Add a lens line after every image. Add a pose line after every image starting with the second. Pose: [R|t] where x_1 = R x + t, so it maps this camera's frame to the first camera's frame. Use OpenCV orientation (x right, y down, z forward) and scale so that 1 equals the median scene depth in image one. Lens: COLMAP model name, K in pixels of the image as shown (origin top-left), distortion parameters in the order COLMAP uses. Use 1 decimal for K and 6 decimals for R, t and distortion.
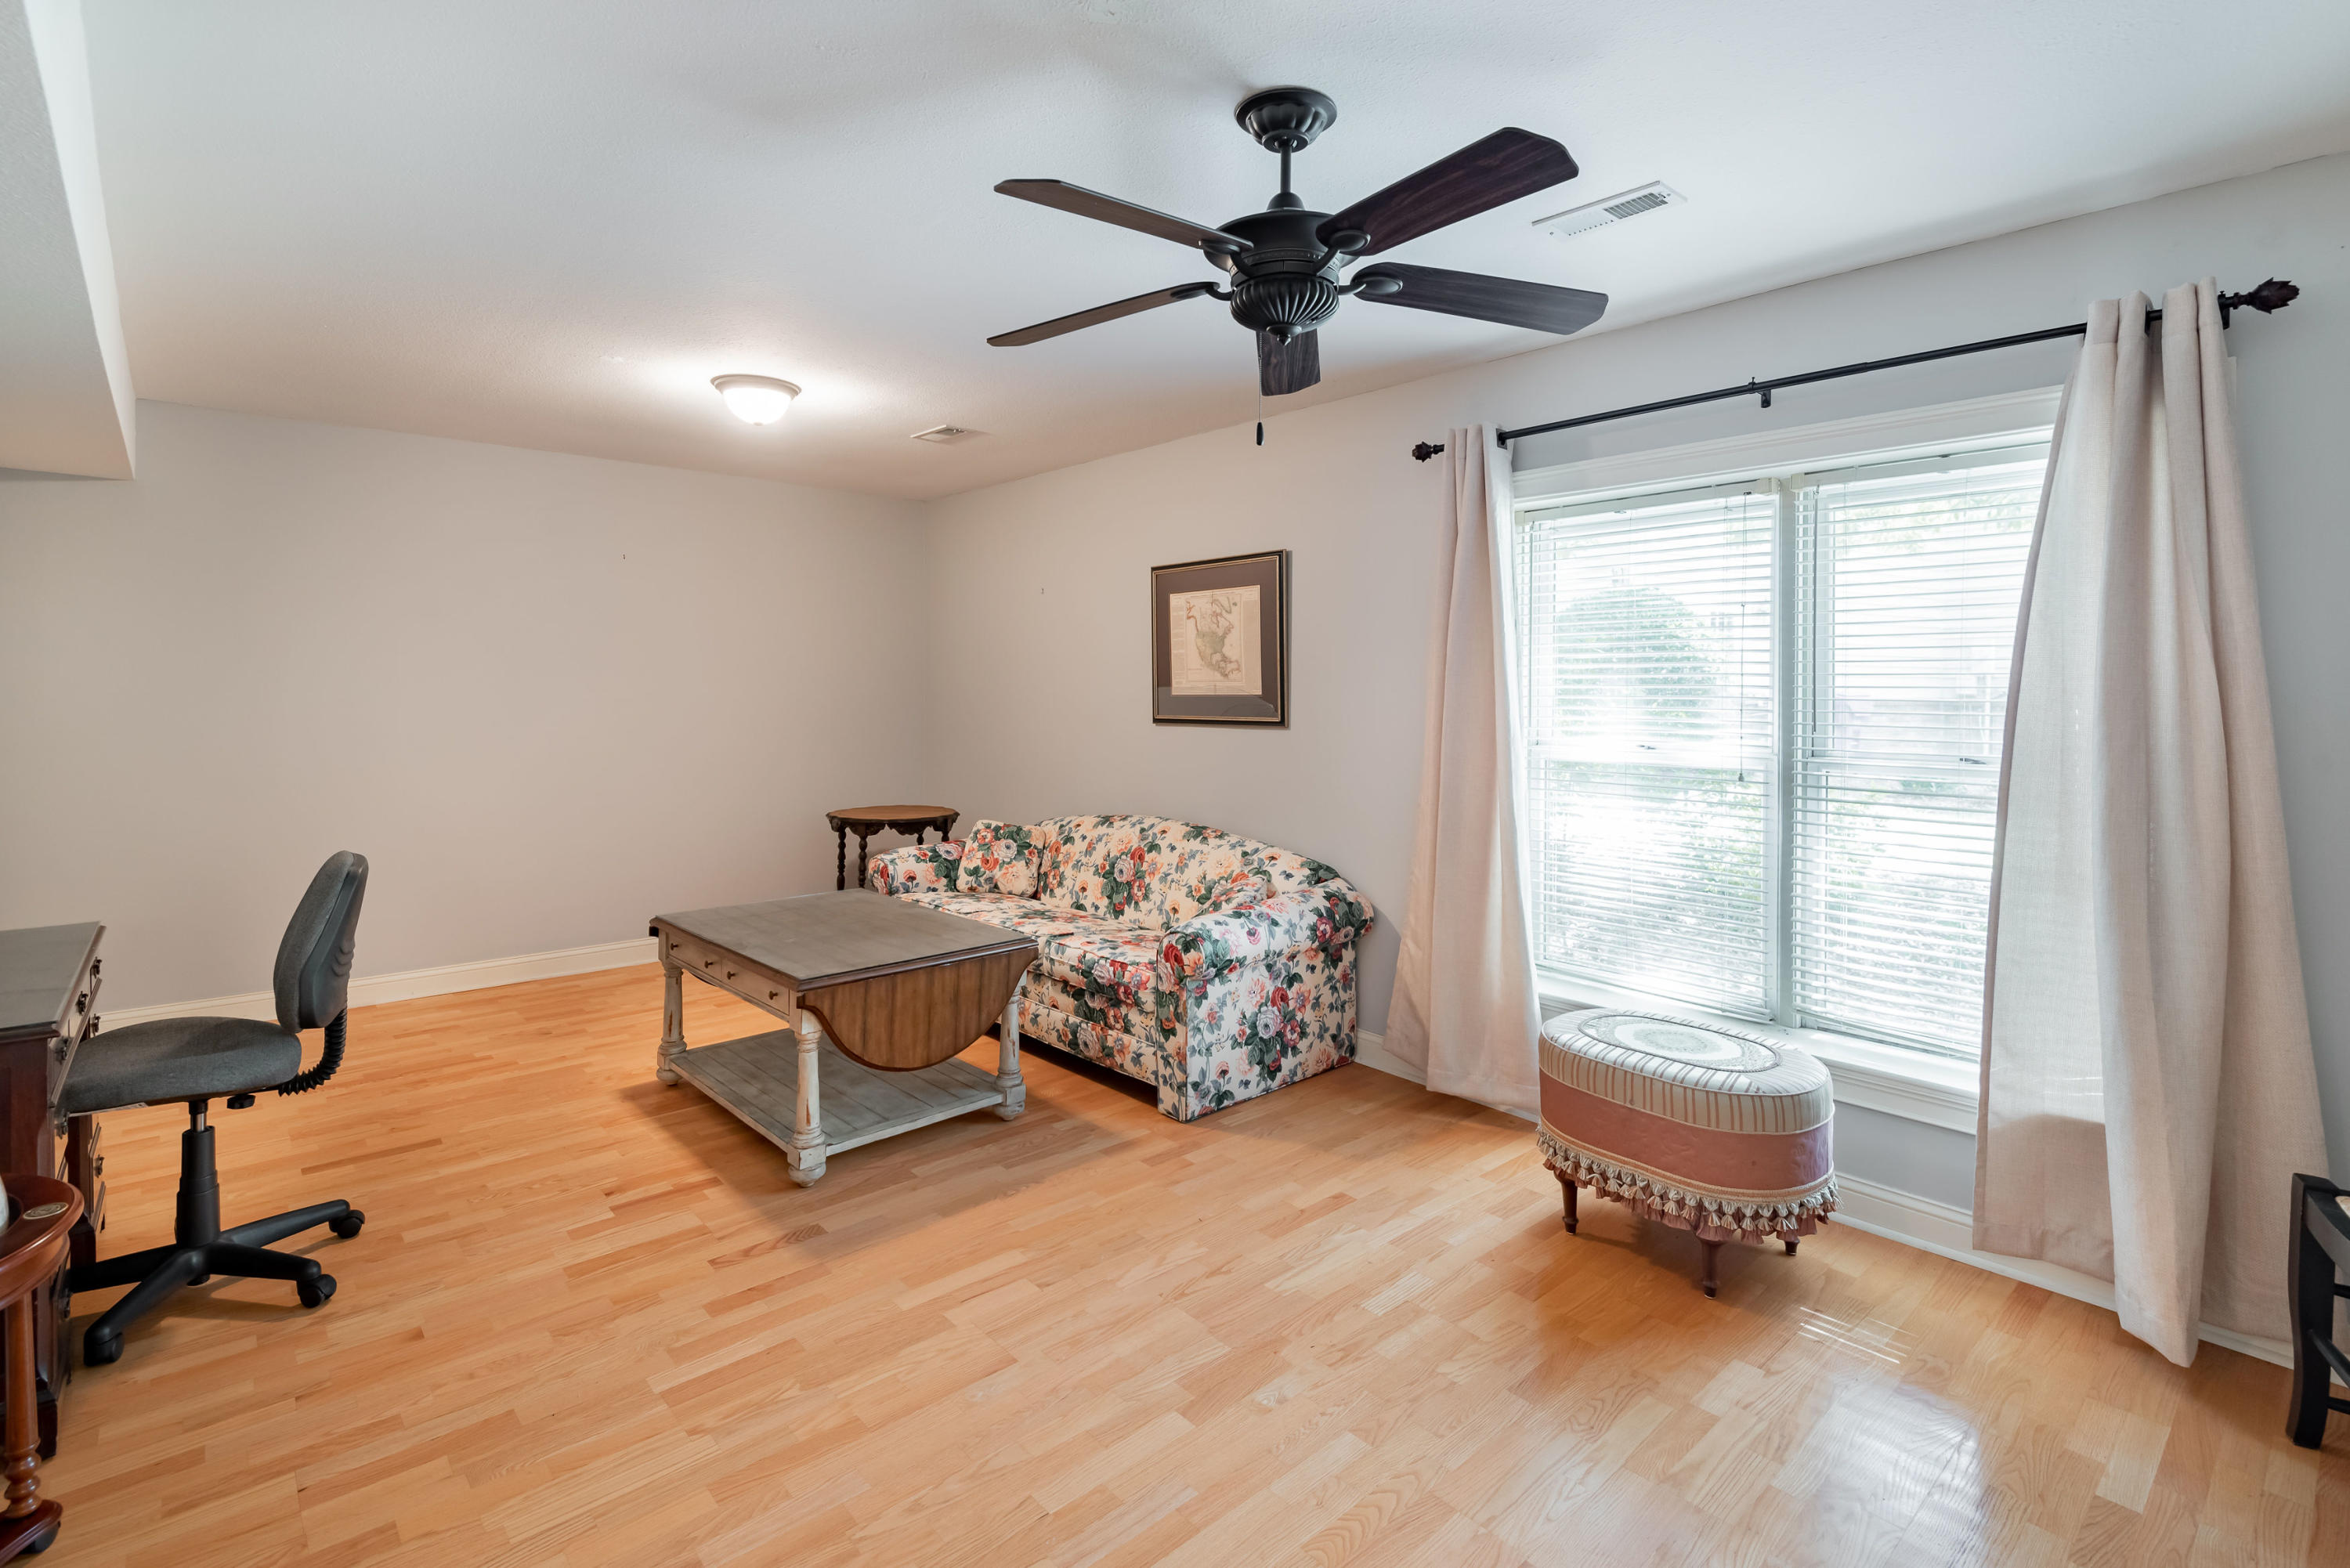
lens RADIAL K [[1042.0, 0, 1177.7], [0, 1042.0, 728.8], [0, 0, 1]] dist [0.043384, -0.036866]
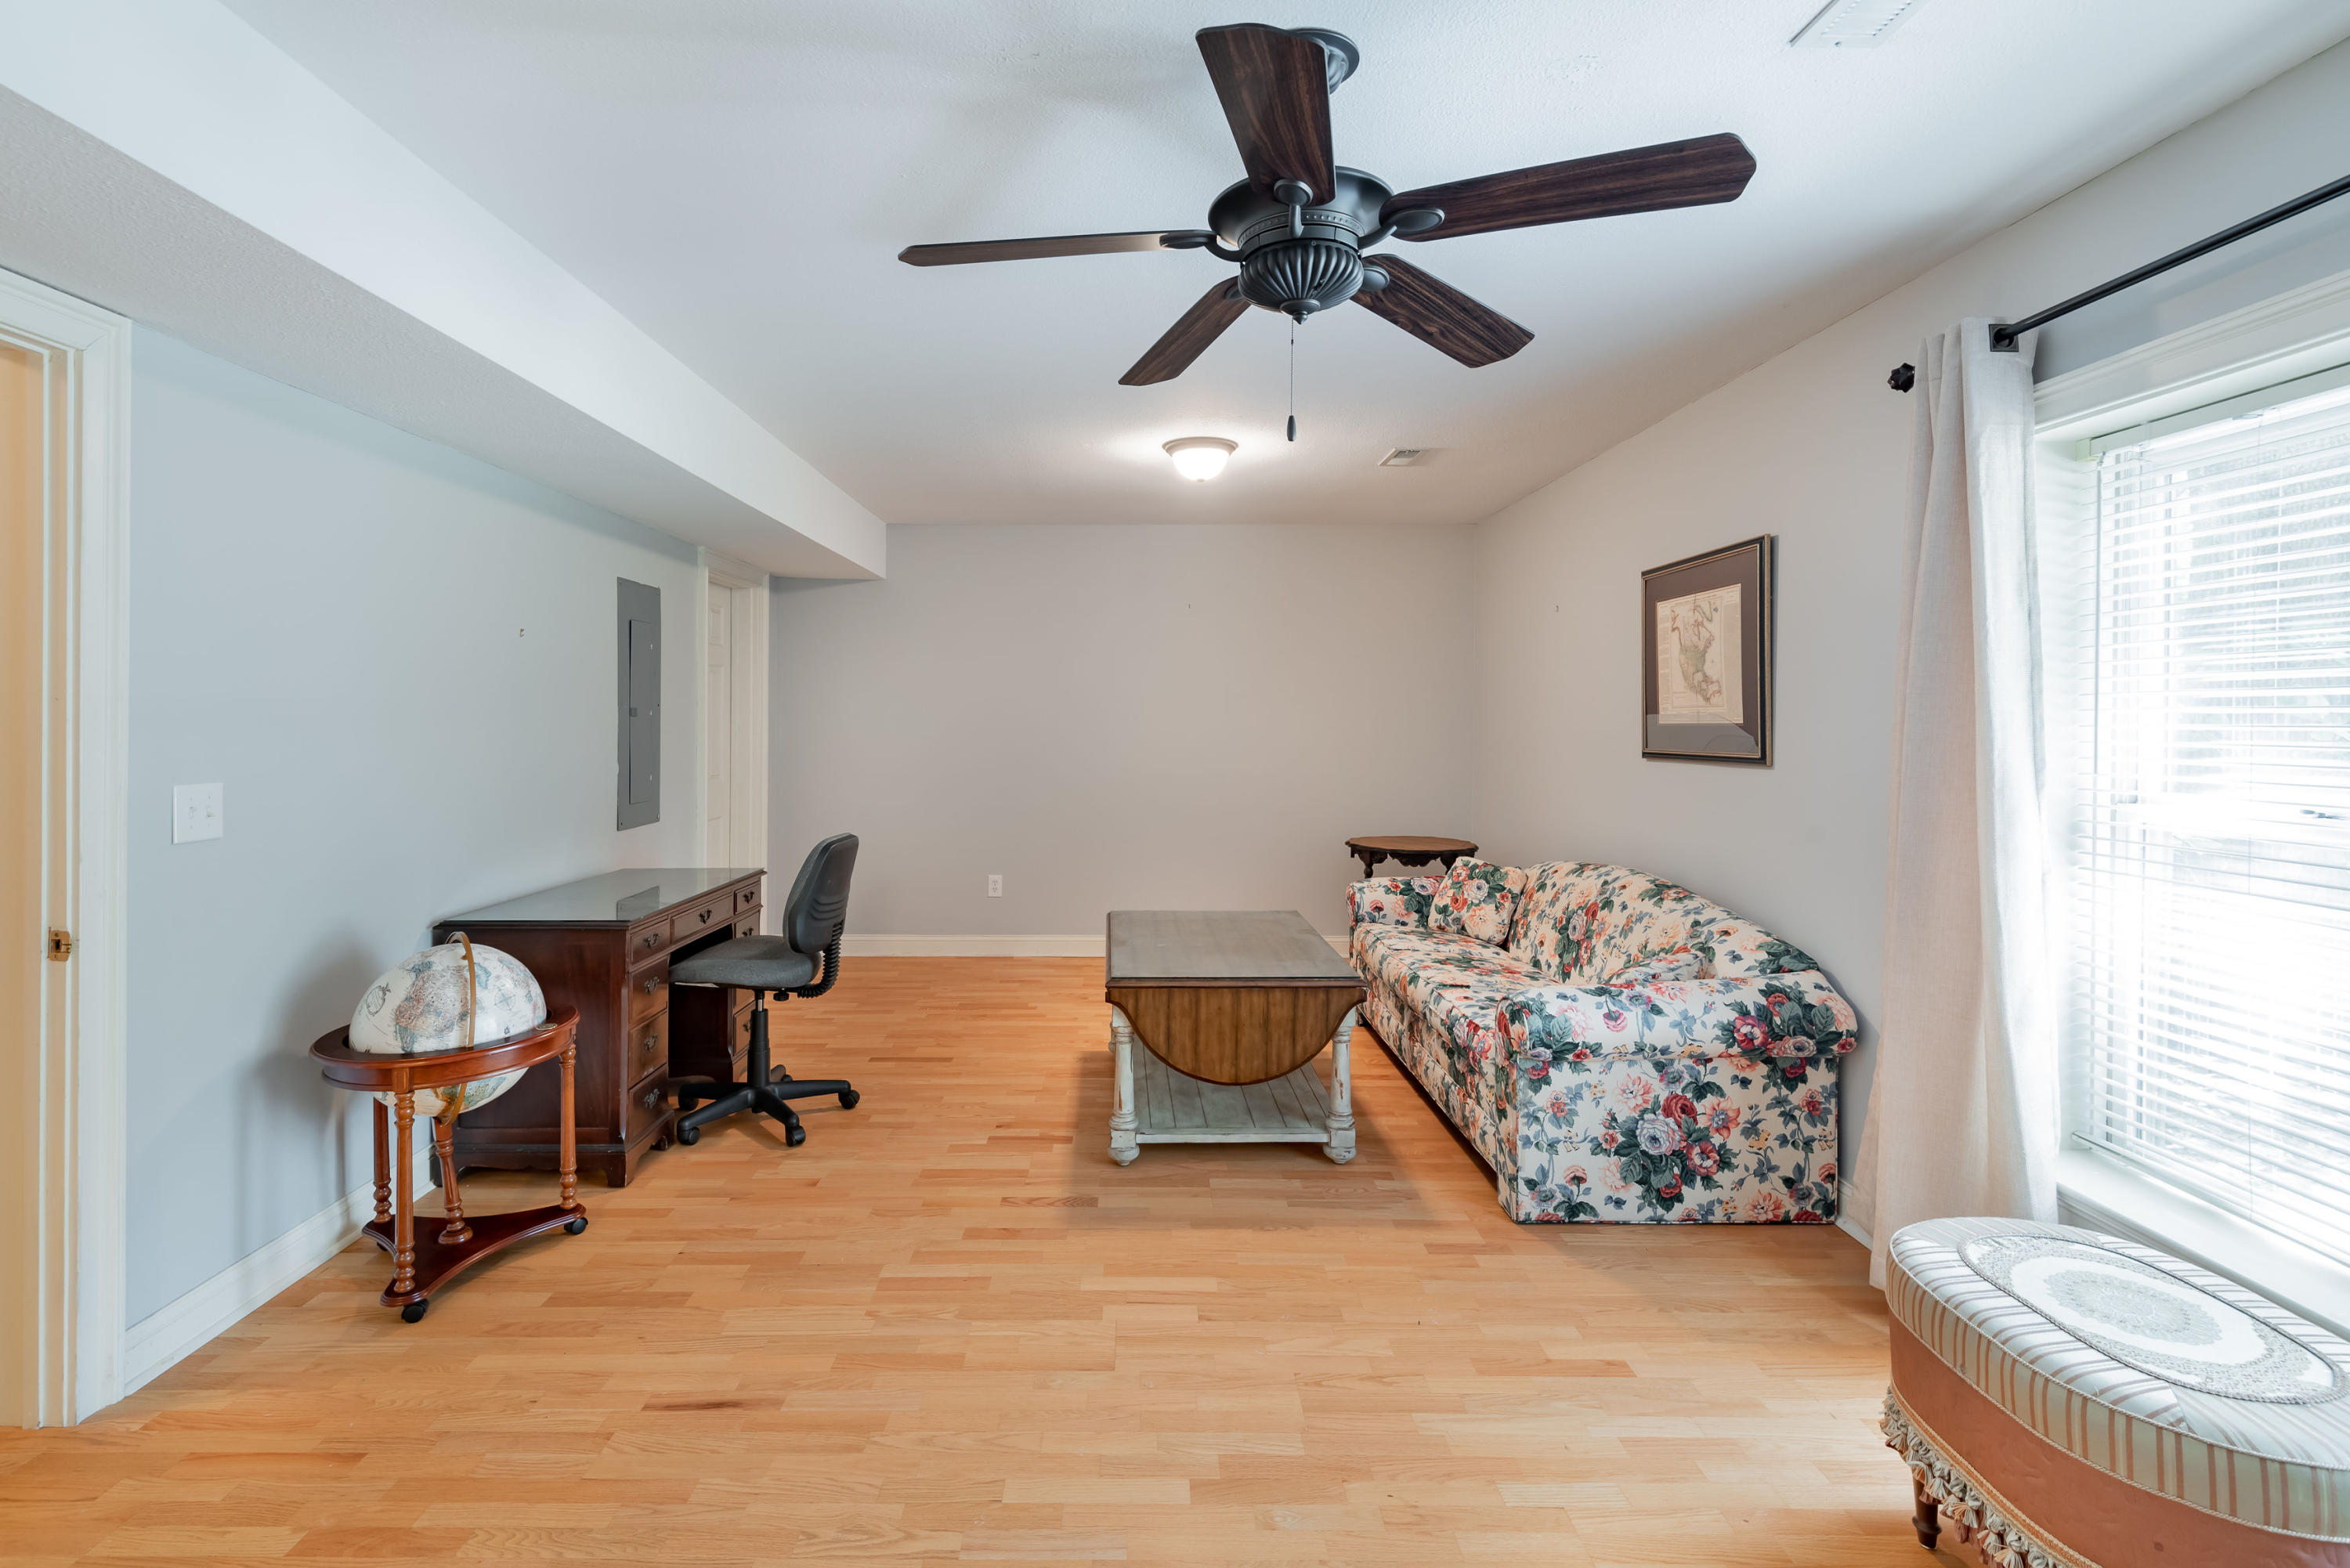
lens RADIAL K [[1063.6, 0, 1177.9], [0, 1063.6, 747.2], [0, 0, 1]] dist [0.024762, -0.015630]
pose [[0.762021, 0.015688, -0.647362, 0.330063], [-0.023996, 0.999704, -0.004019, -0.001944], [0.647107, 0.018597, 0.762172, 0.138026]]
